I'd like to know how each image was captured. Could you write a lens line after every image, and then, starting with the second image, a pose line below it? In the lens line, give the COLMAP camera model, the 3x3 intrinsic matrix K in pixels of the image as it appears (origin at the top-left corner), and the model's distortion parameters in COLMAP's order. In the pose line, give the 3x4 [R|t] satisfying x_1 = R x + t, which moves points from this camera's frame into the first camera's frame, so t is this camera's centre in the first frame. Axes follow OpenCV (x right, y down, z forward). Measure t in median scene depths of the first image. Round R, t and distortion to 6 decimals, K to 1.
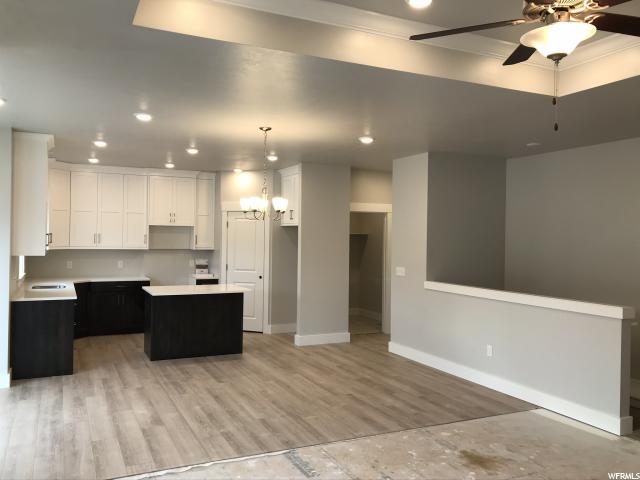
lens RADIAL K [[552.0, 0, 320.0], [0, 552.0, 238.0], [0, 0, 1]] dist [0.034735, -0.013881]
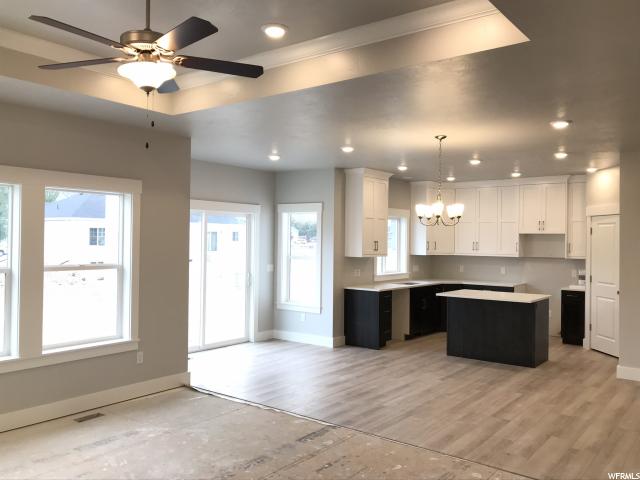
lens RADIAL K [[552.0, 0, 323.3], [0, 552.0, 237.9], [0, 0, 1]] dist [0.034735, -0.013881]
pose [[0.454380, -0.011483, -0.890734, 0.821243], [-0.009137, 0.999804, -0.017550, 0.011501], [0.890761, 0.016113, 0.454186, 0.383466]]
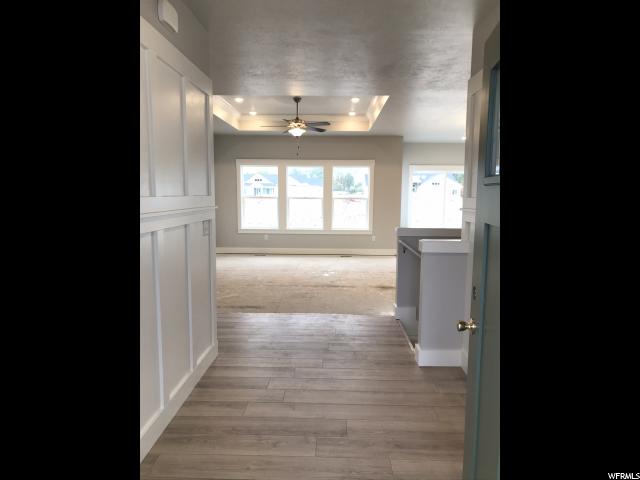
lens RADIAL K [[412.2, 0, 326.9], [0, 412.2, 248.3], [0, 0, 1]] dist [0.024541, -0.000353]
pose [[-0.442290, 0.104233, -0.890794, 1.481327], [-0.014573, 0.992257, 0.123341, 0.050605], [0.896753, 0.067534, -0.437347, 1.232760]]
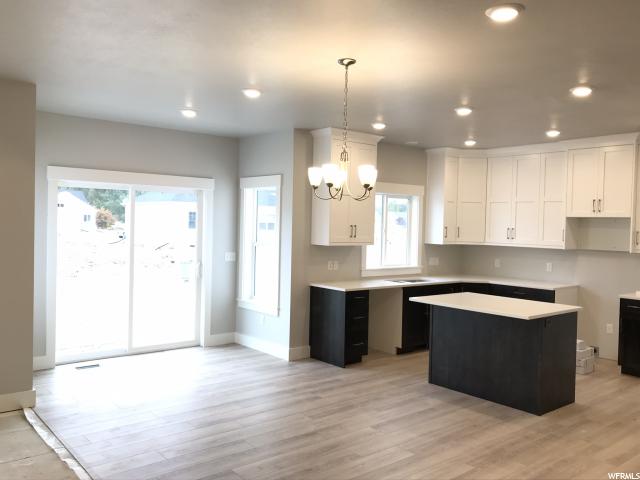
lens RADIAL K [[552.0, 0, 324.8], [0, 552.0, 241.1], [0, 0, 1]] dist [0.034735, -0.013881]
pose [[0.246766, 0.021668, -0.968833, 0.620428], [-0.023321, 0.999593, 0.016417, 0.008375], [0.968794, 0.018543, 0.247171, 0.925740]]
